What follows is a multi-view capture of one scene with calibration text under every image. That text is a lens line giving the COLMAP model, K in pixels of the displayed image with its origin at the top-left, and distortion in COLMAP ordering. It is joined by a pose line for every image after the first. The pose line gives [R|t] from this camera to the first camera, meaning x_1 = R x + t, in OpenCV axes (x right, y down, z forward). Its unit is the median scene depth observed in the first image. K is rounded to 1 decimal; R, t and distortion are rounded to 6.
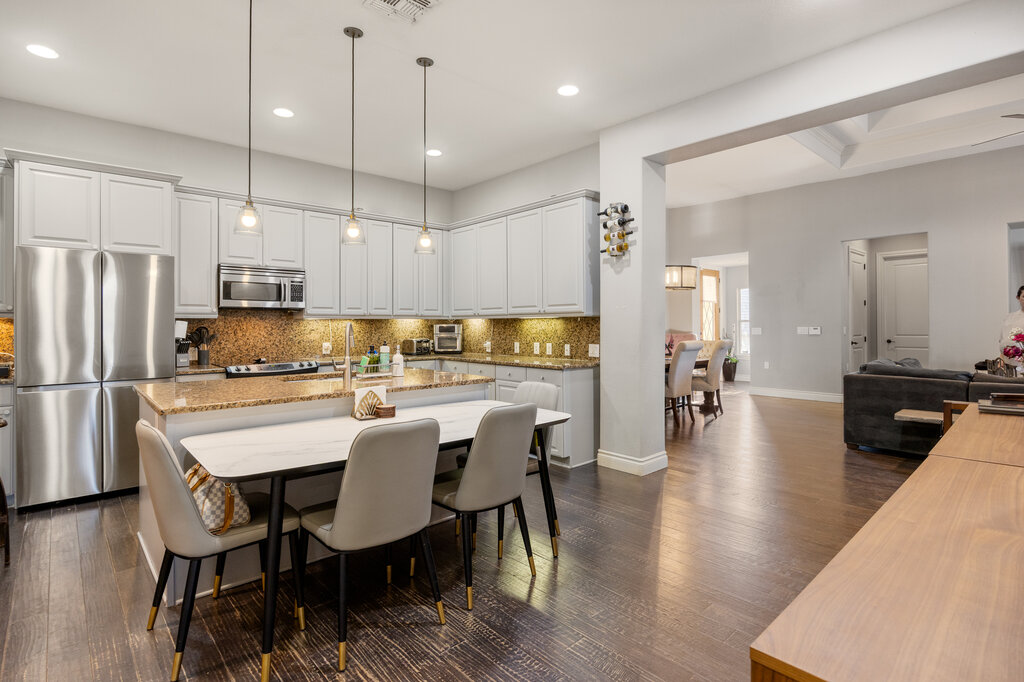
lens RADIAL K [[510.1, 0, 504.6], [0, 510.1, 323.6], [0, 0, 1]] dist [-0.000855, 0.000209]
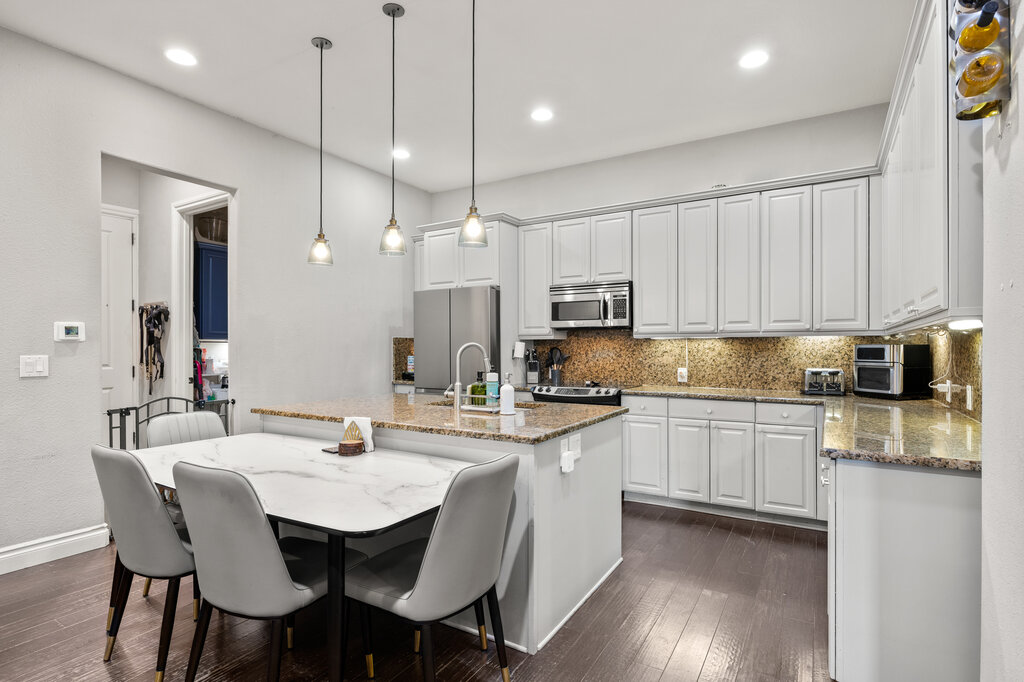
lens RADIAL K [[510.1, 0, 507.7], [0, 510.1, 344.4], [0, 0, 1]] dist [-0.000855, 0.000209]
pose [[0.292391, -0.002365, -0.956296, 0.369470], [0.002392, 0.999996, -0.001742, 0.001772], [0.956296, -0.001779, 0.292396, 0.570388]]
